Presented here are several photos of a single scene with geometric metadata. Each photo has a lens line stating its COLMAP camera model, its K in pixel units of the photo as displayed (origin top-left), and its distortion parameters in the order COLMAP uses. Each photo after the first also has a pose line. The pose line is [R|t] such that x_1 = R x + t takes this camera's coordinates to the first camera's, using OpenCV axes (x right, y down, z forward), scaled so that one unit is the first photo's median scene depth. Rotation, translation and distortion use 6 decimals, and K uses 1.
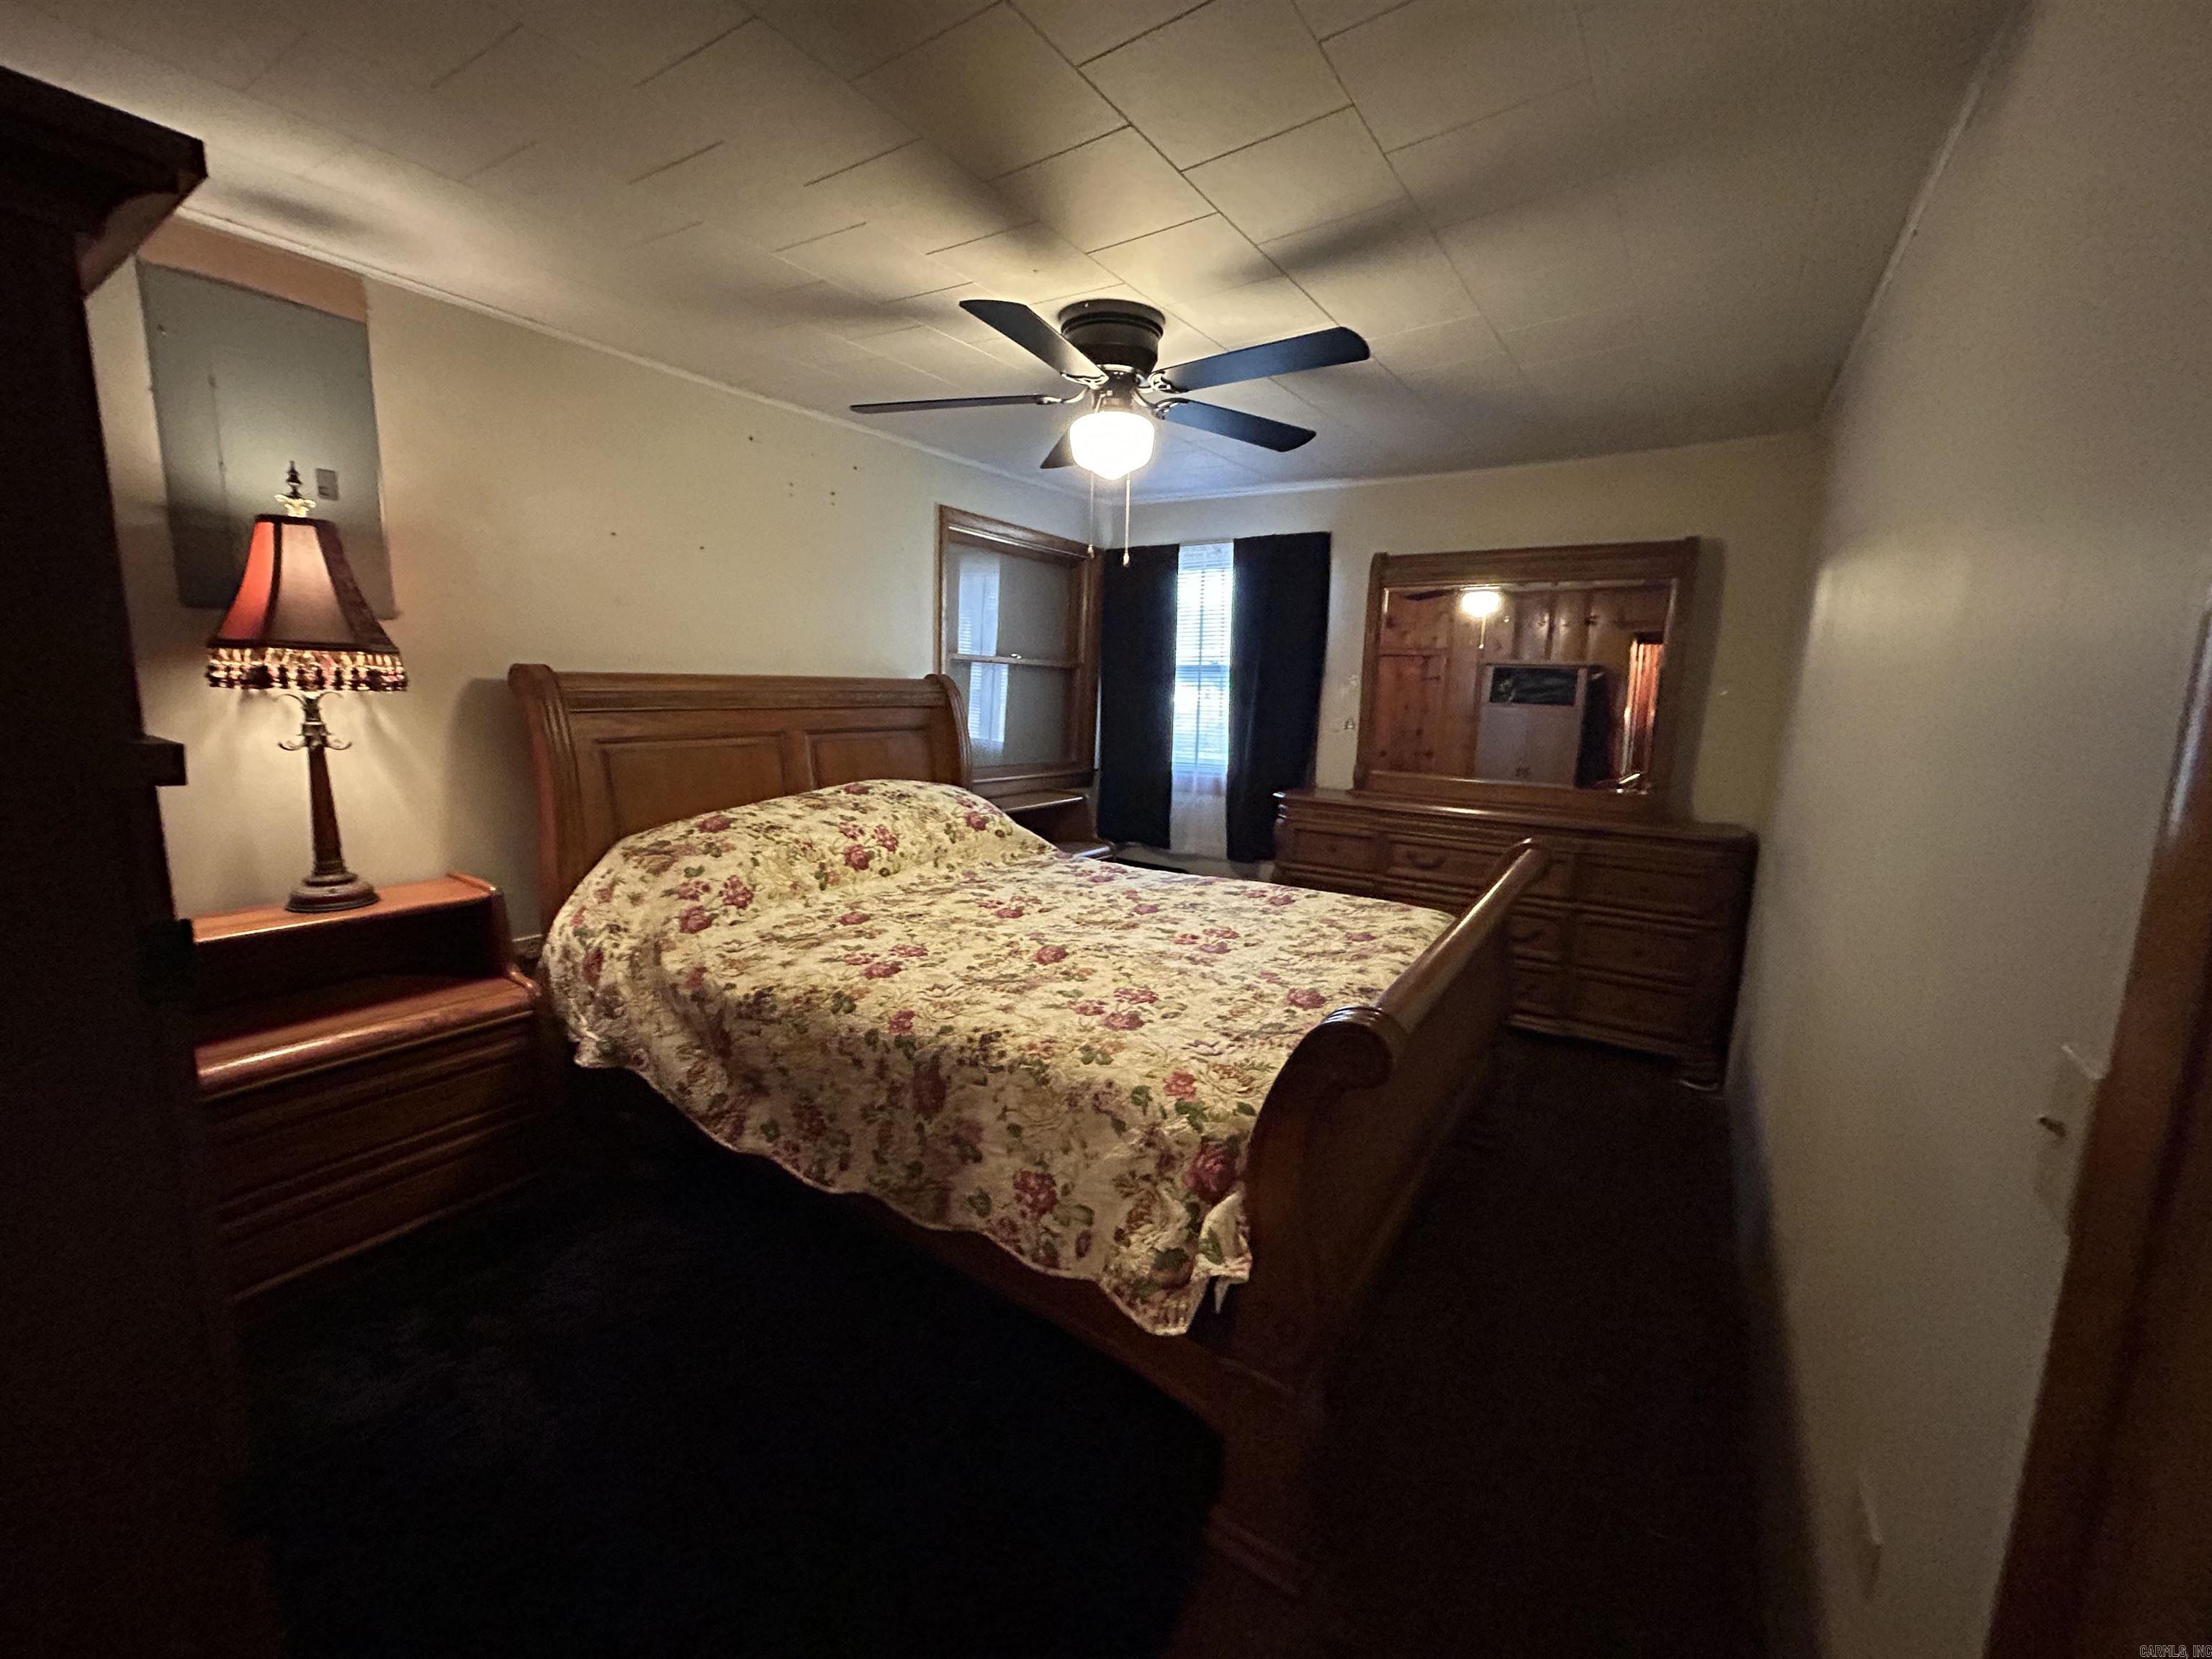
lens RADIAL K [[893.9, 0, 1111.9], [0, 893.9, 835.8], [0, 0, 1]] dist [0.001175, 0.000121]
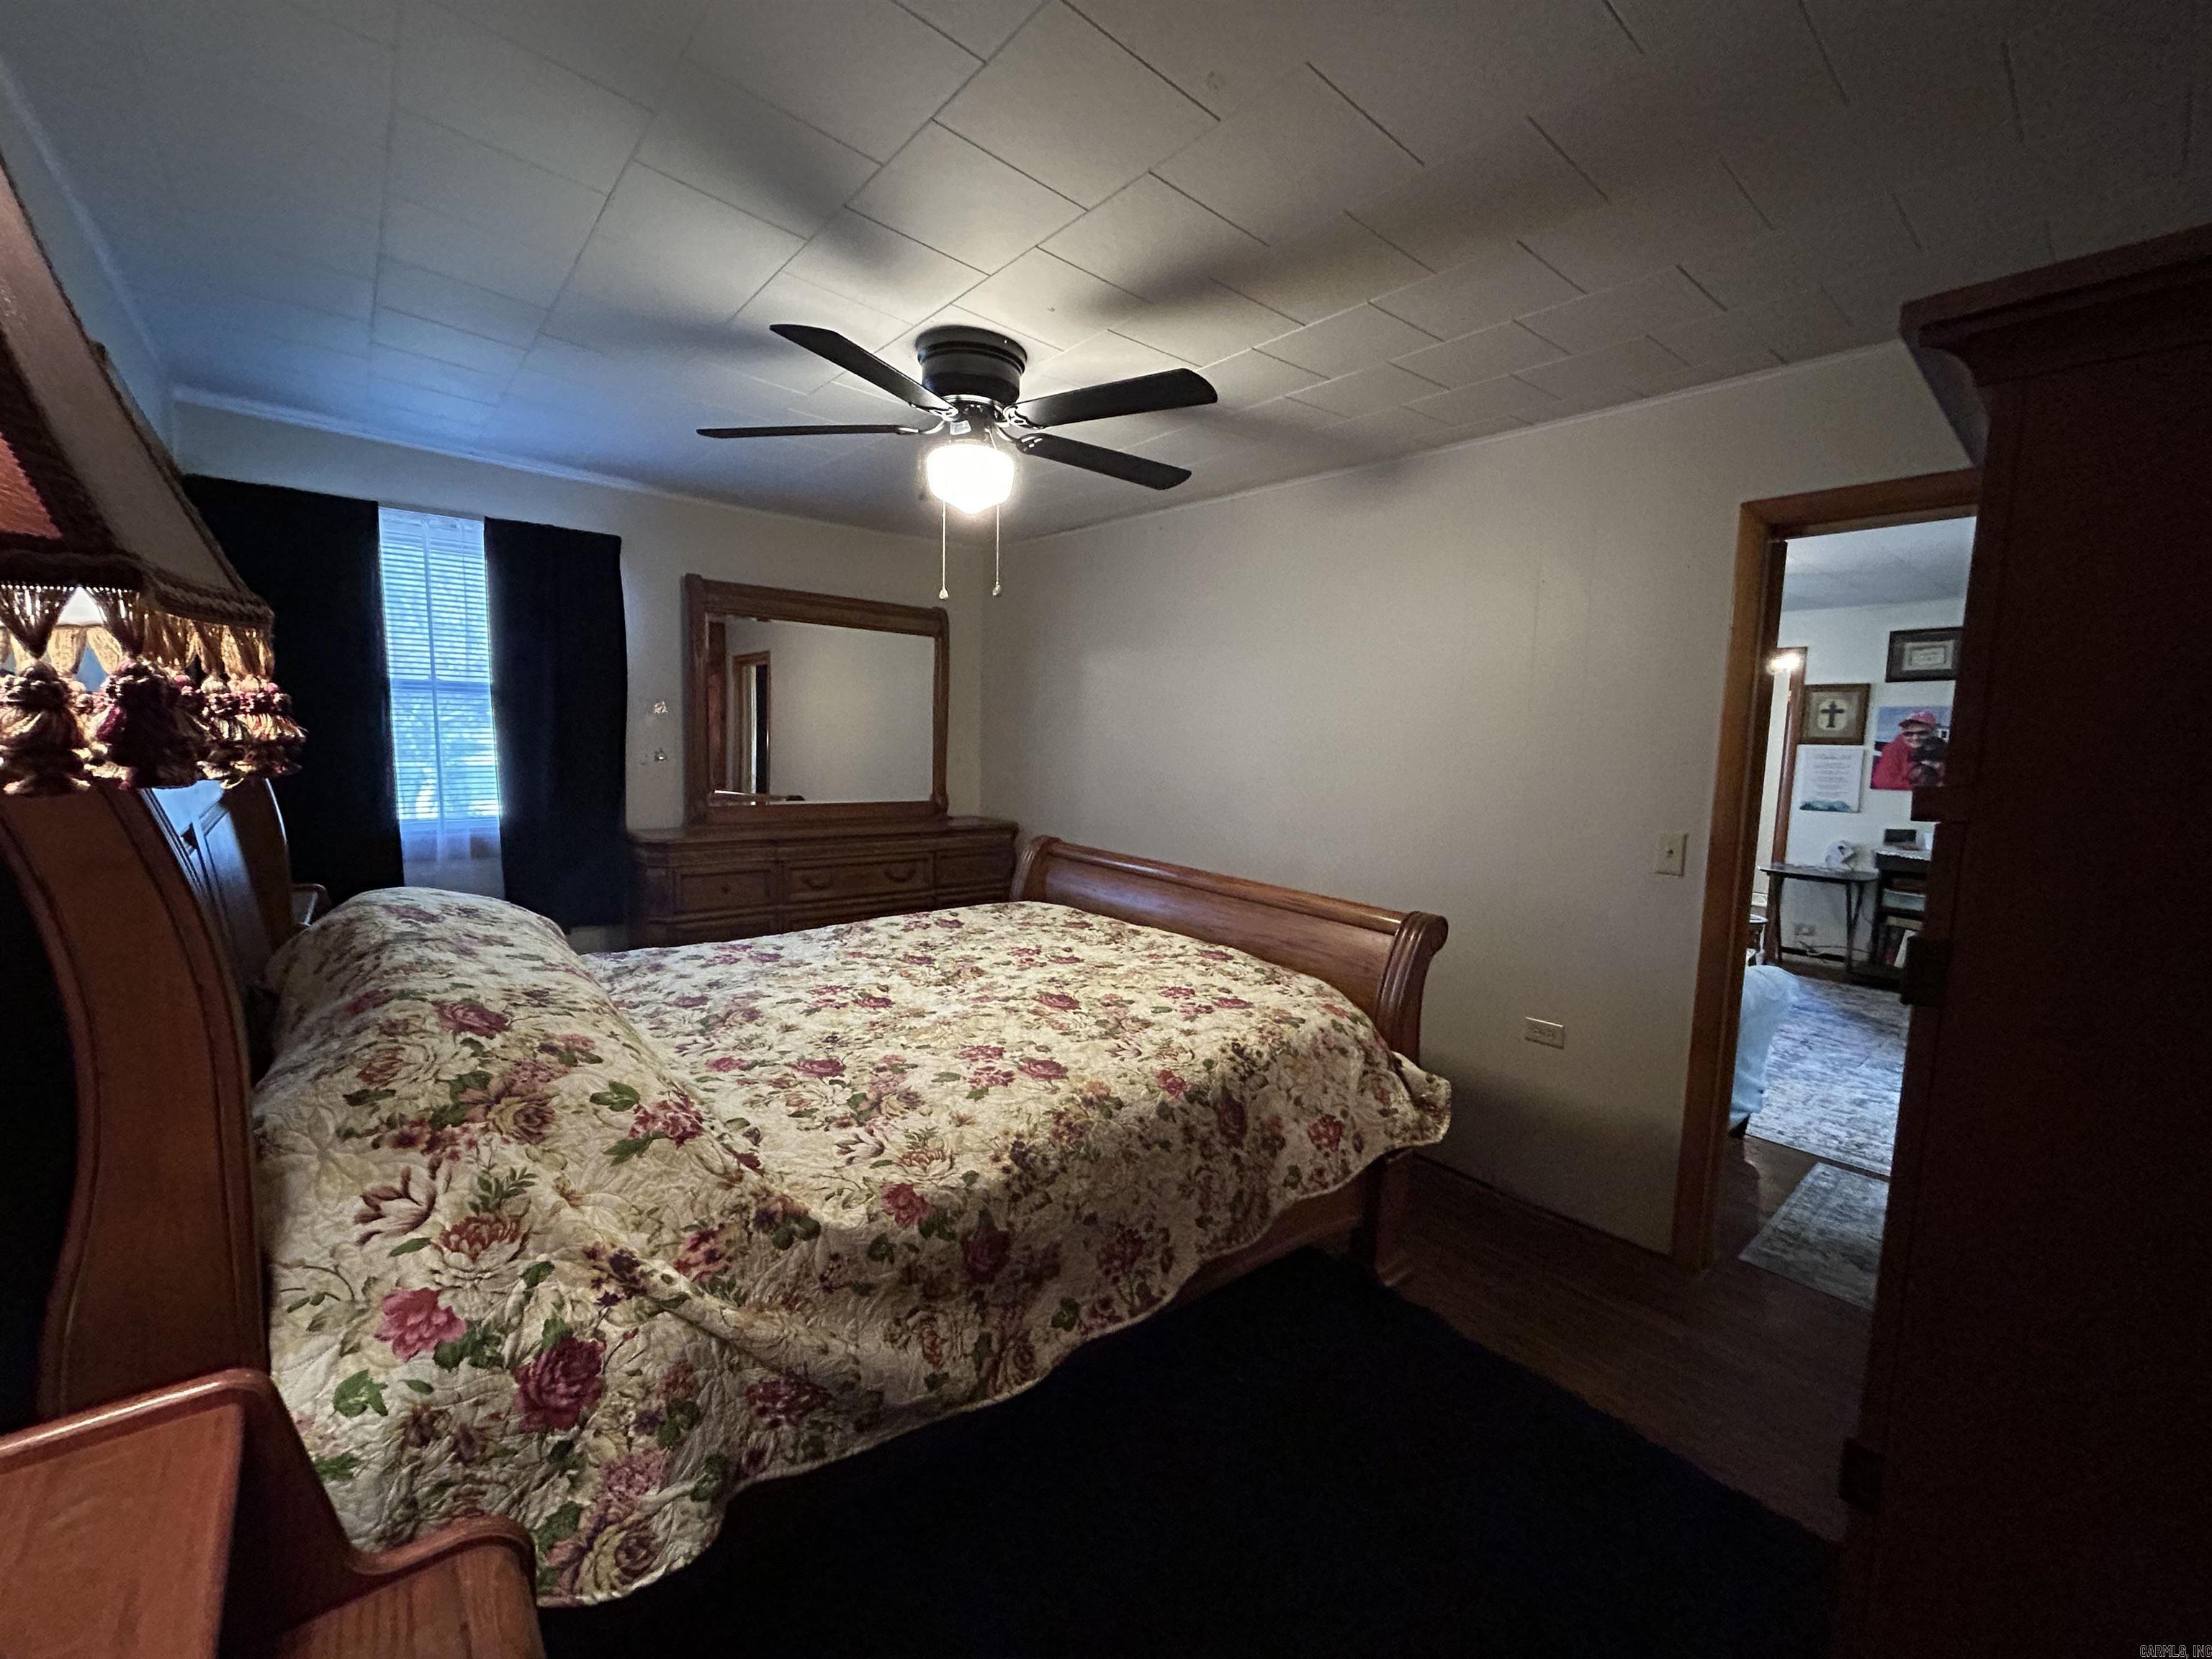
lens RADIAL K [[893.9, 0, 1101.8], [0, 893.9, 826.6], [0, 0, 1]] dist [0.001175, 0.000121]
pose [[0.269266, -0.114498, 0.956235, -1.019107], [0.137547, 0.987301, 0.079486, -0.134043], [-0.953193, 0.110125, 0.281595, 0.685983]]
